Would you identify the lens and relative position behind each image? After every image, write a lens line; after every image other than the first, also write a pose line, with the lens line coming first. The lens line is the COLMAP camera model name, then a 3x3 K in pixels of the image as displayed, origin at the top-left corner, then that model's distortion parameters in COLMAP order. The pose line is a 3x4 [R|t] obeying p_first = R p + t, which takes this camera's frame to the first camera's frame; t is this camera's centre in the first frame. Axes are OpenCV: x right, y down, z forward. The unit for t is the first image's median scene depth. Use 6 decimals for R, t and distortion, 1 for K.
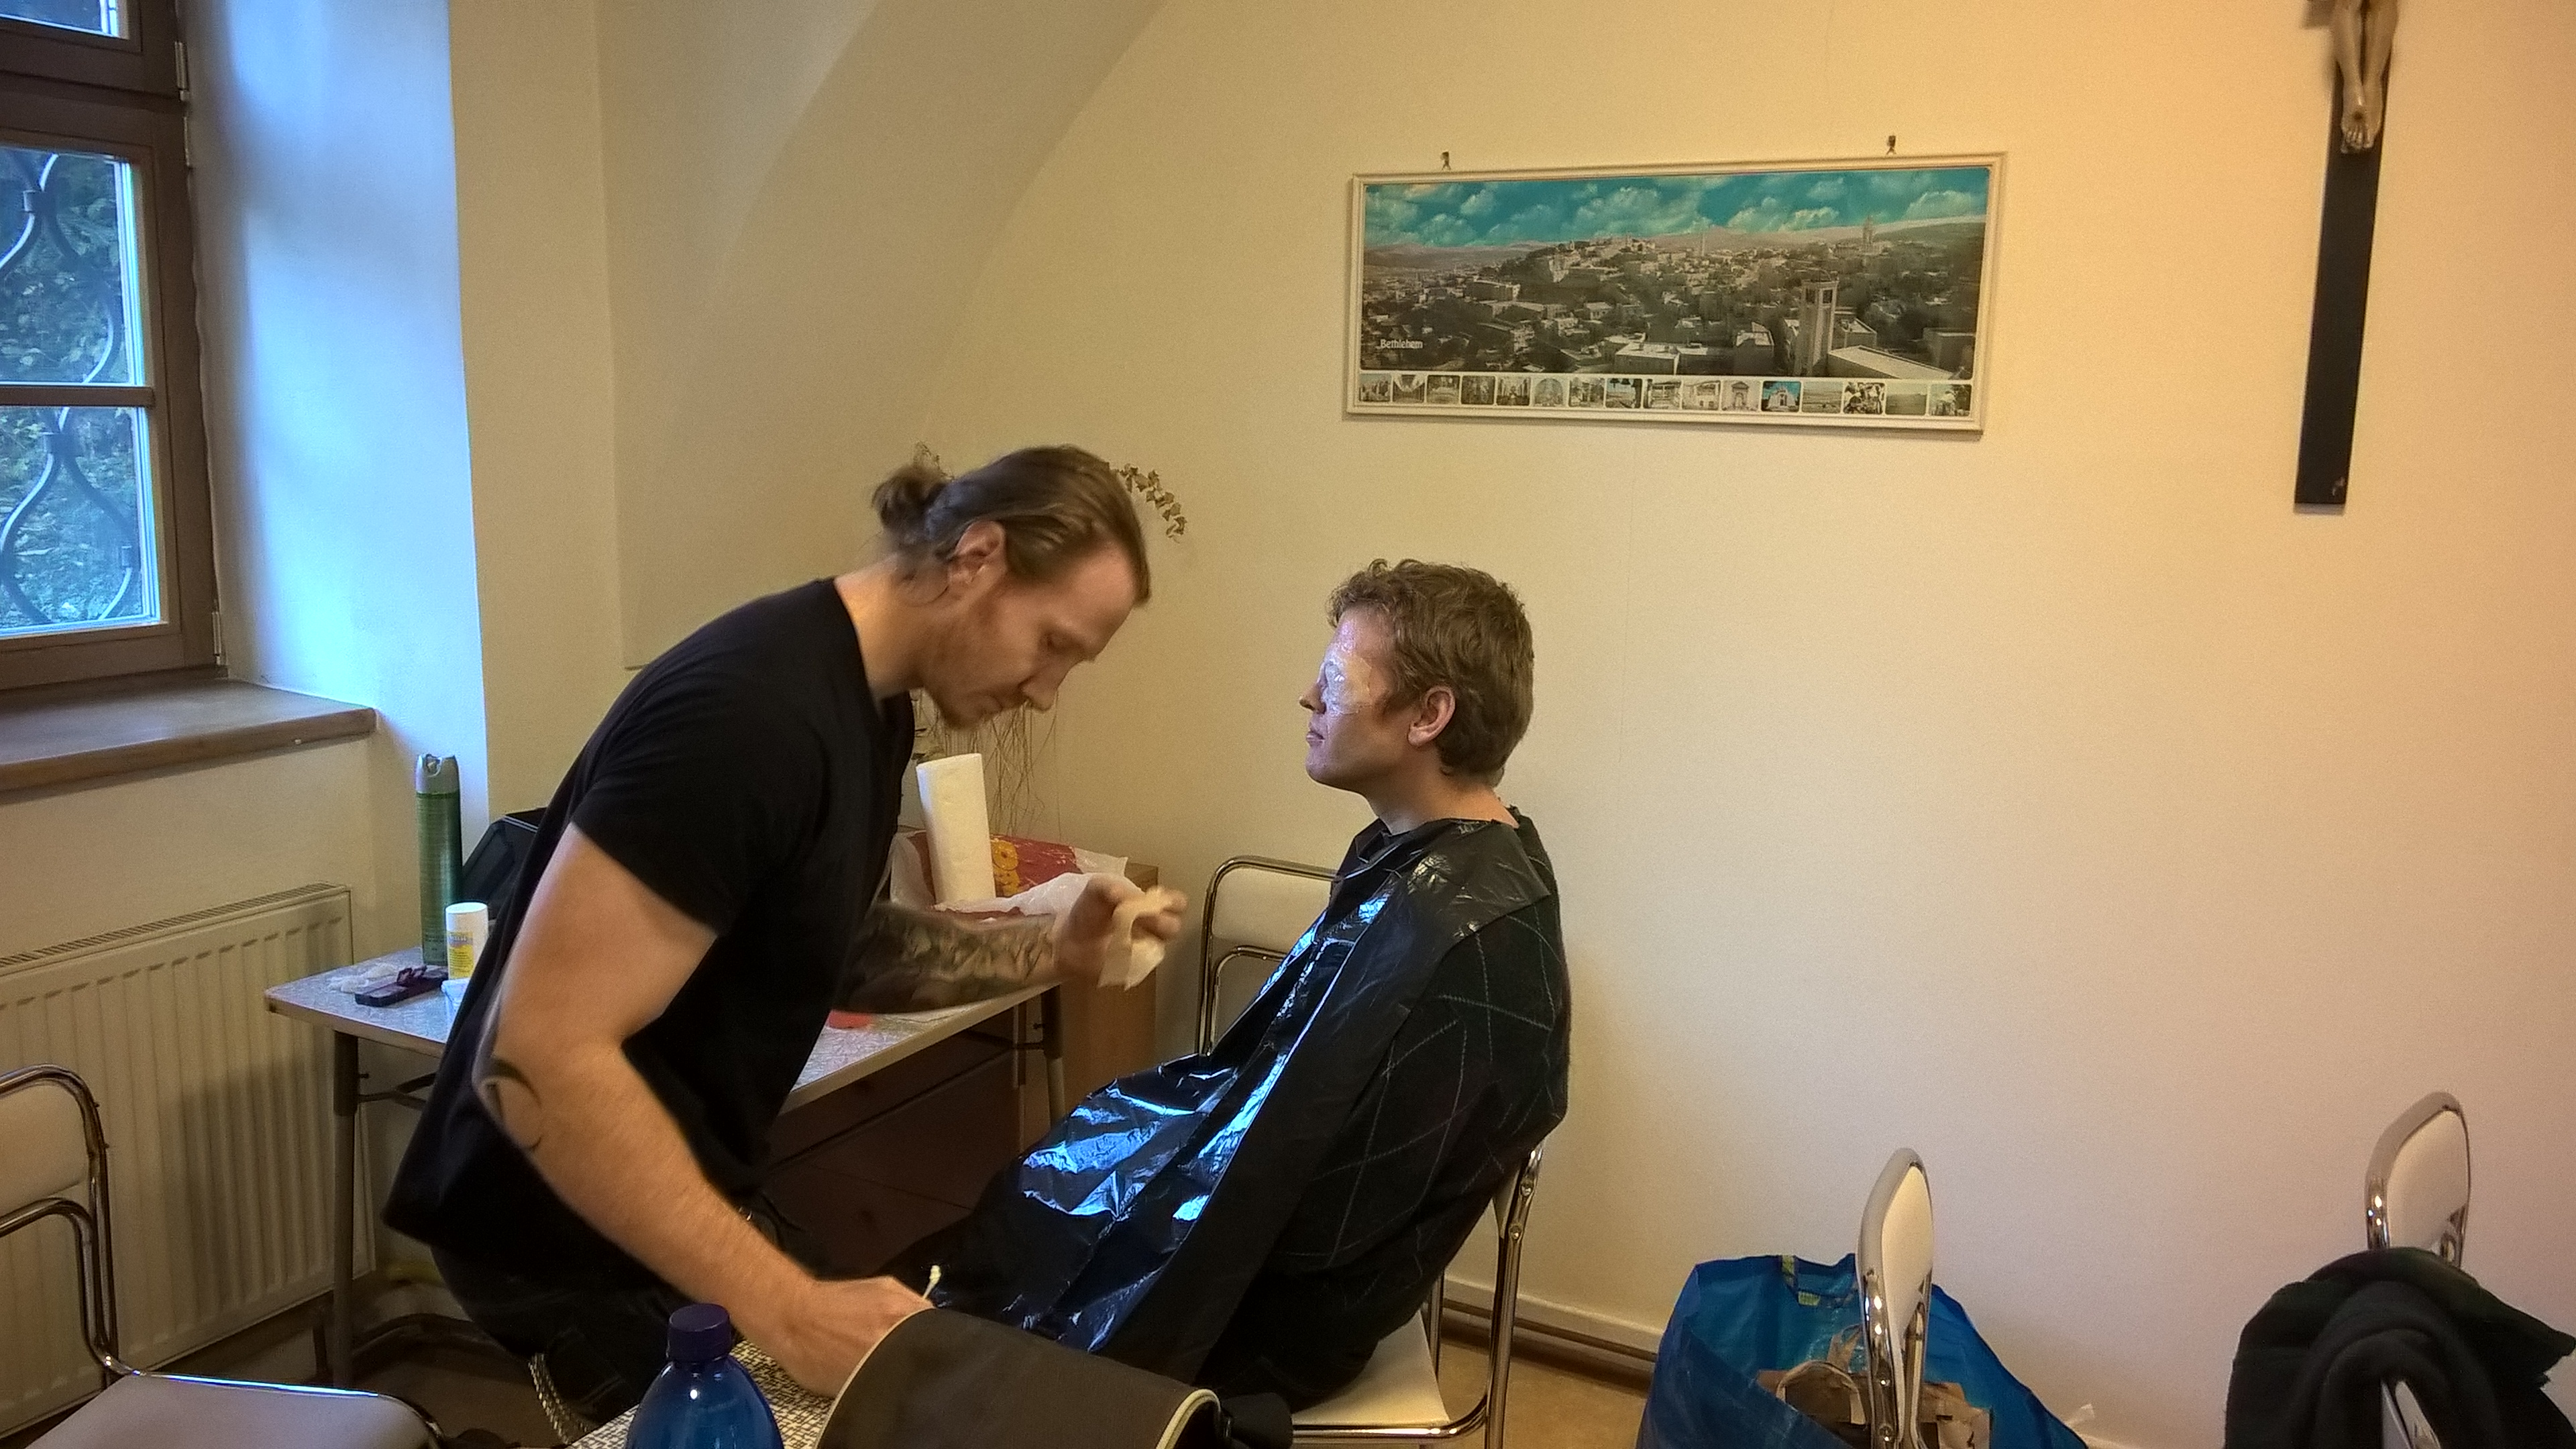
lens RADIAL K [[1939.4, 0, 1288.0], [0, 1939.4, 724.5], [0, 0, 1]] dist [-0.002681, -0.033679]
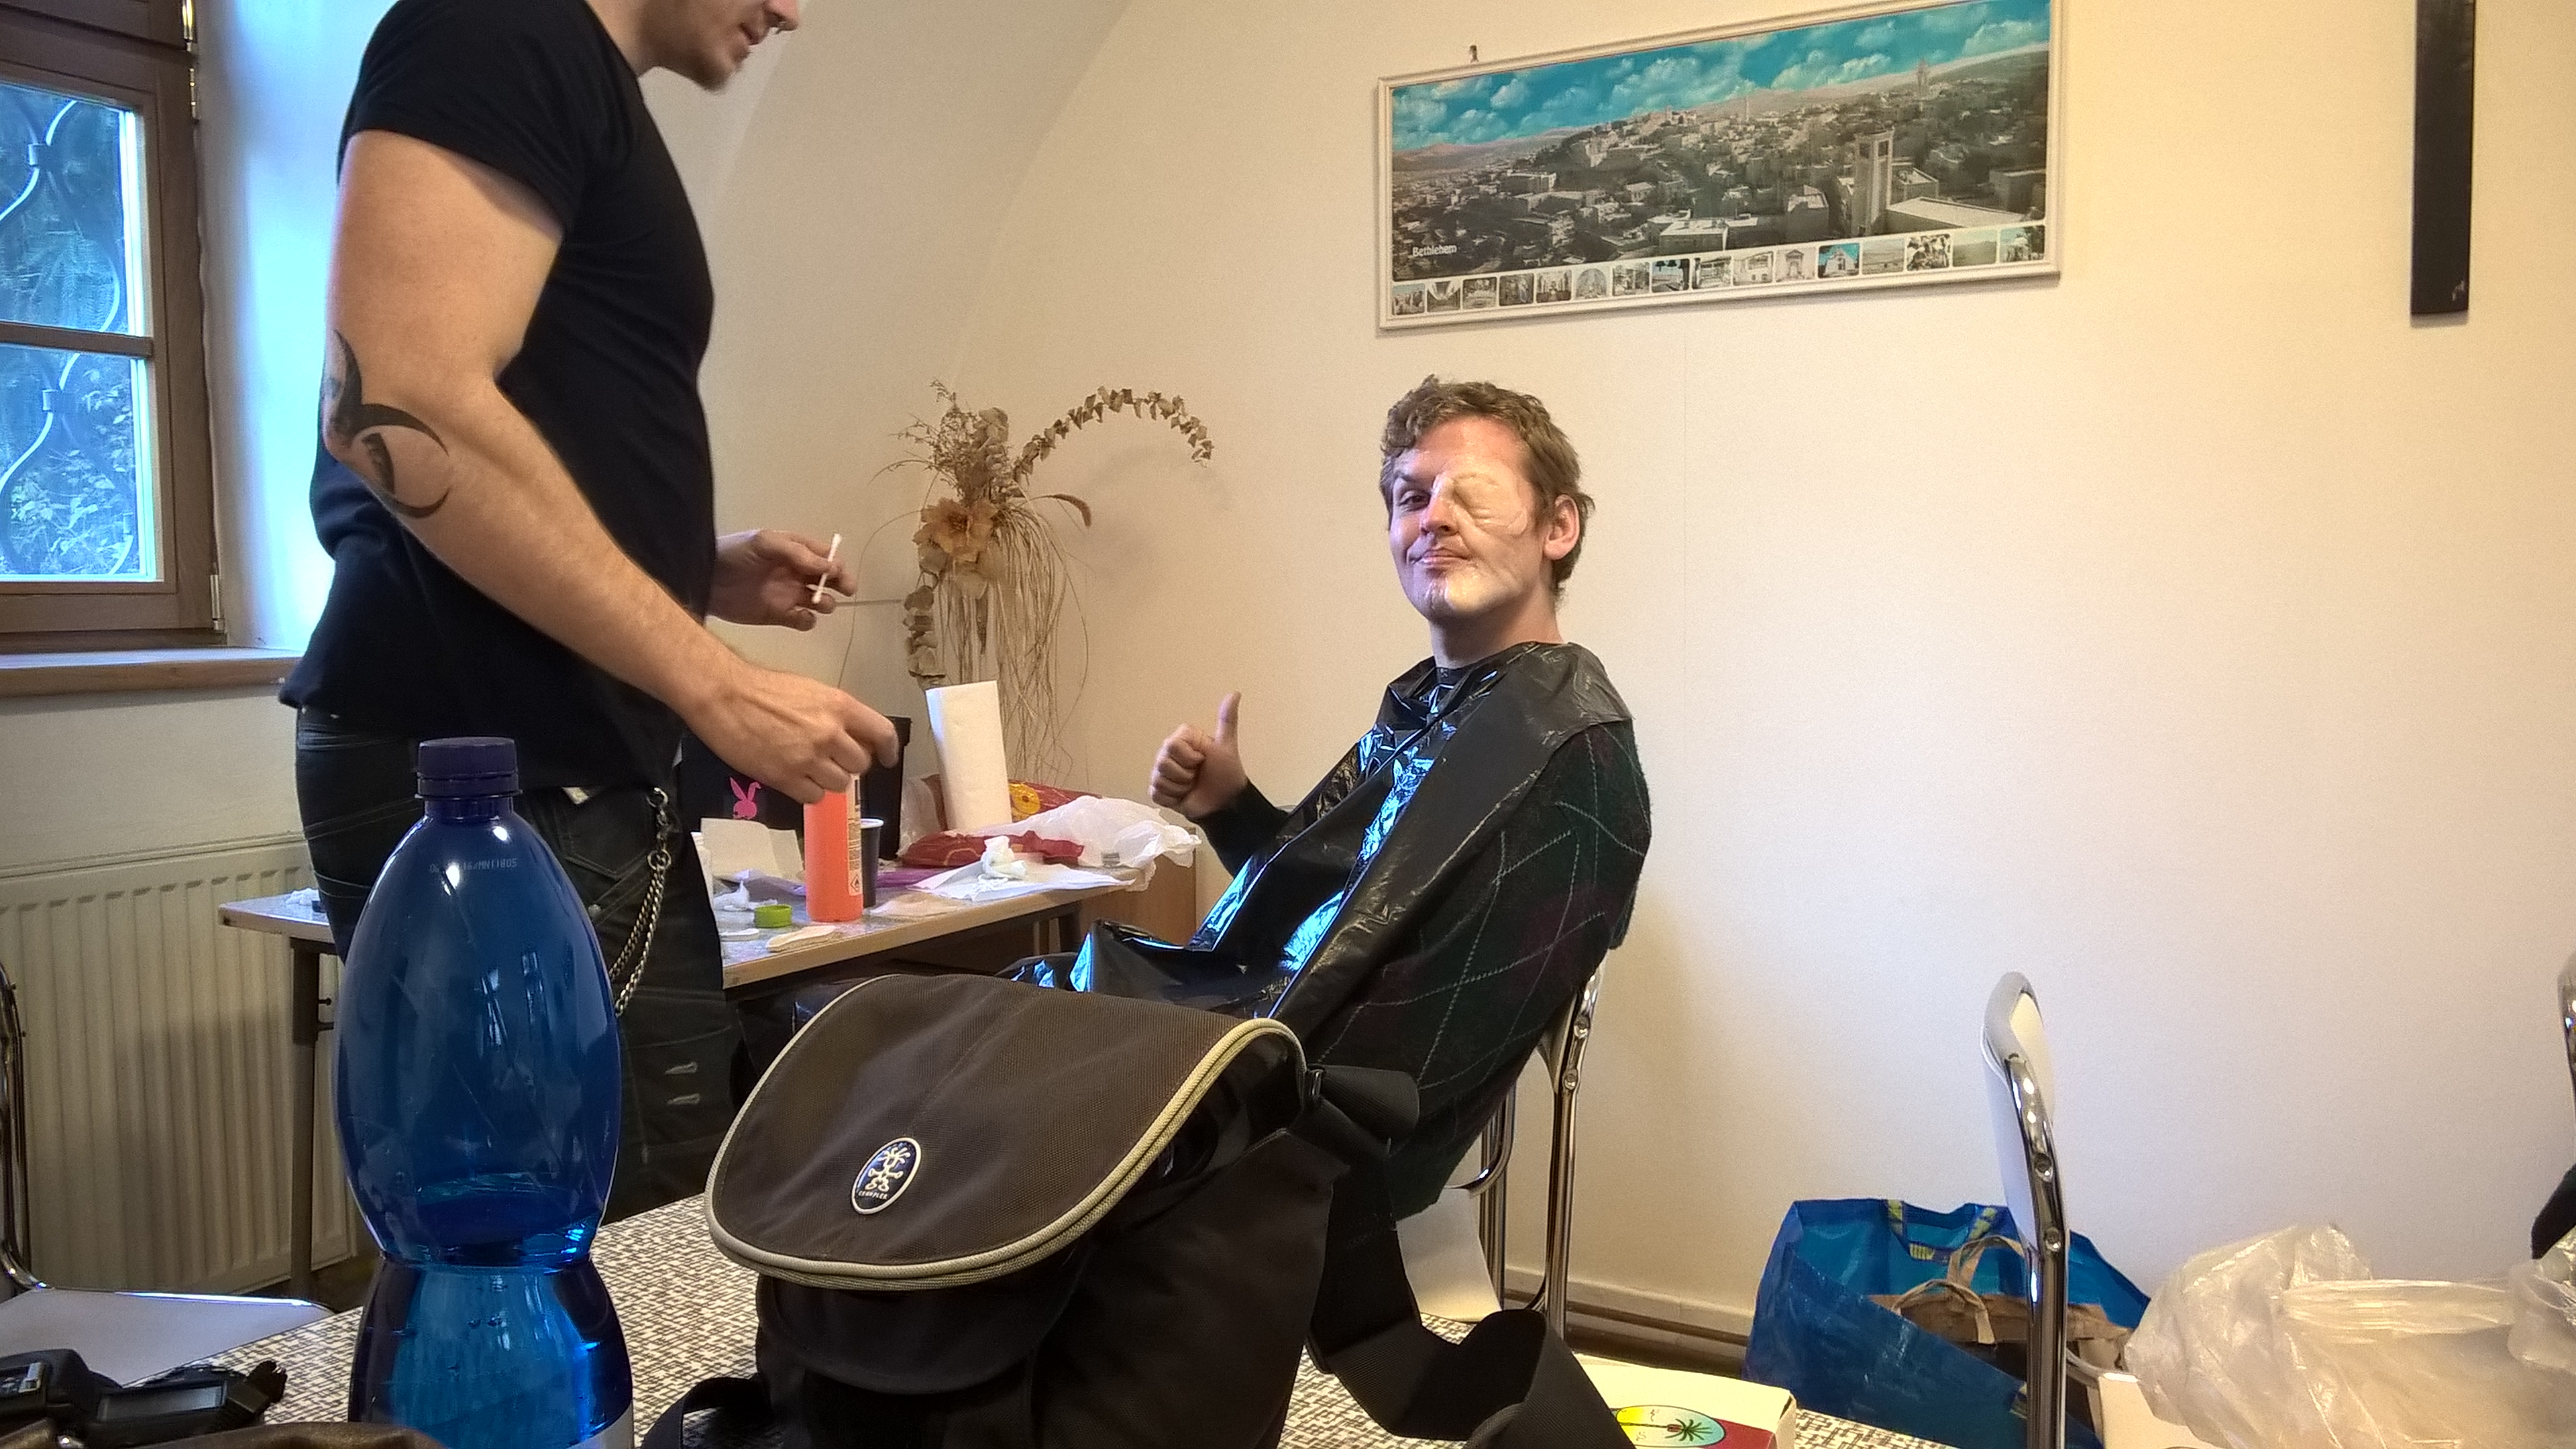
lens RADIAL K [[1939.4, 0, 1288.0], [0, 1939.4, 724.5], [0, 0, 1]] dist [-0.002681, -0.033679]
pose [[0.998549, -0.028187, -0.045875, 0.025432], [0.023910, 0.995541, -0.091249, 0.127696], [0.048242, 0.090020, 0.994771, 0.077843]]
